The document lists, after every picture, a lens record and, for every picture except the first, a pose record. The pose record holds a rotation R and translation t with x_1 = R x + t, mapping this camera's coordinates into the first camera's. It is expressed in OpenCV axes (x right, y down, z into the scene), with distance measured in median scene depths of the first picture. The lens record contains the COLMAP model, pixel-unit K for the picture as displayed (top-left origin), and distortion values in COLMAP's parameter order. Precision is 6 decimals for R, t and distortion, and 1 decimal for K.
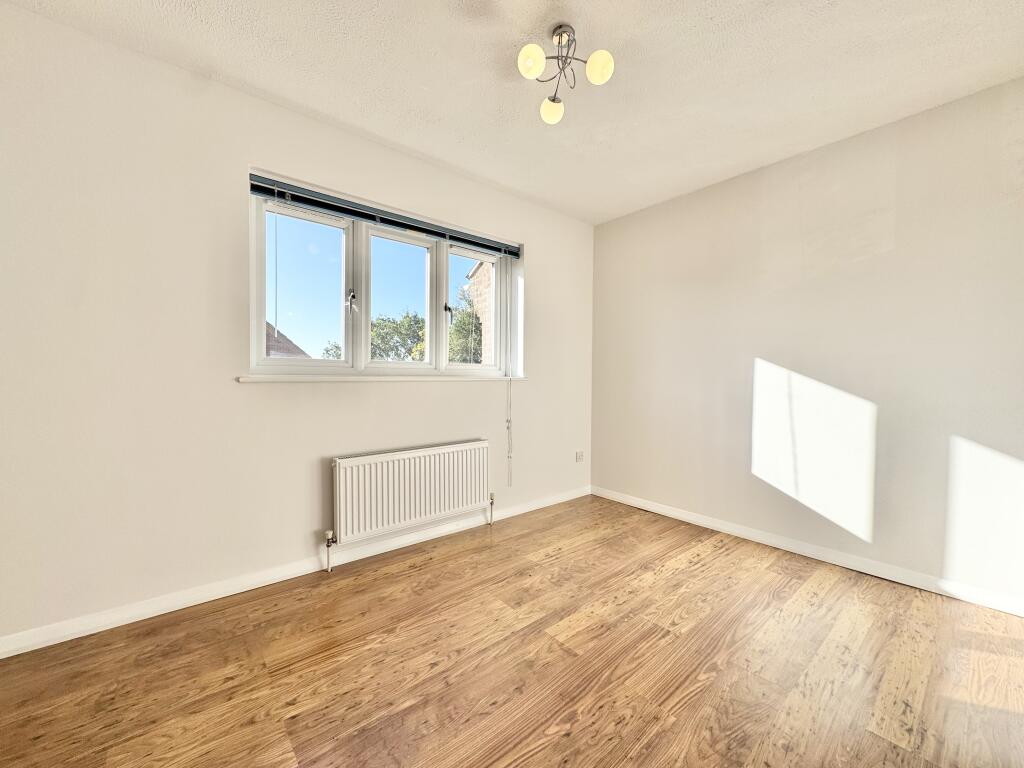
lens RADIAL K [[411.3, 0, 511.0], [0, 411.3, 385.5], [0, 0, 1]] dist [-0.002211, 0.000819]
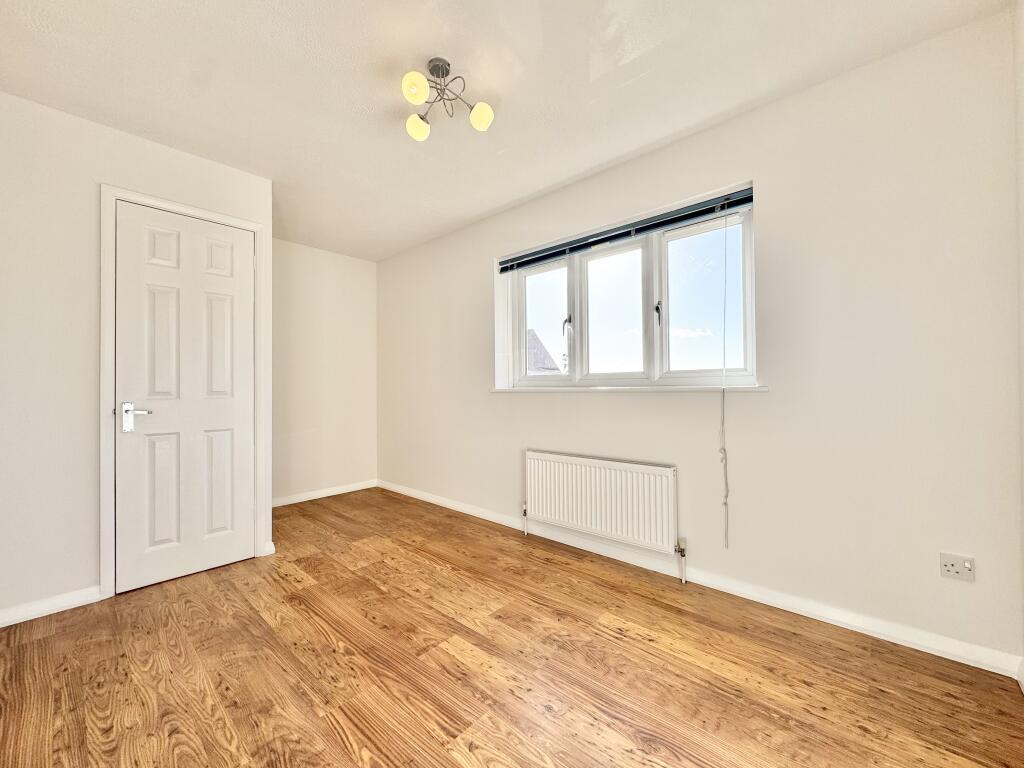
lens RADIAL K [[411.3, 0, 511.0], [0, 411.3, 384.9], [0, 0, 1]] dist [-0.002211, 0.000819]
pose [[0.125074, -0.013646, -0.992054, 1.114111], [-0.010478, 0.999831, -0.015074, -0.015323], [0.992092, 0.012280, 0.124910, 0.988903]]
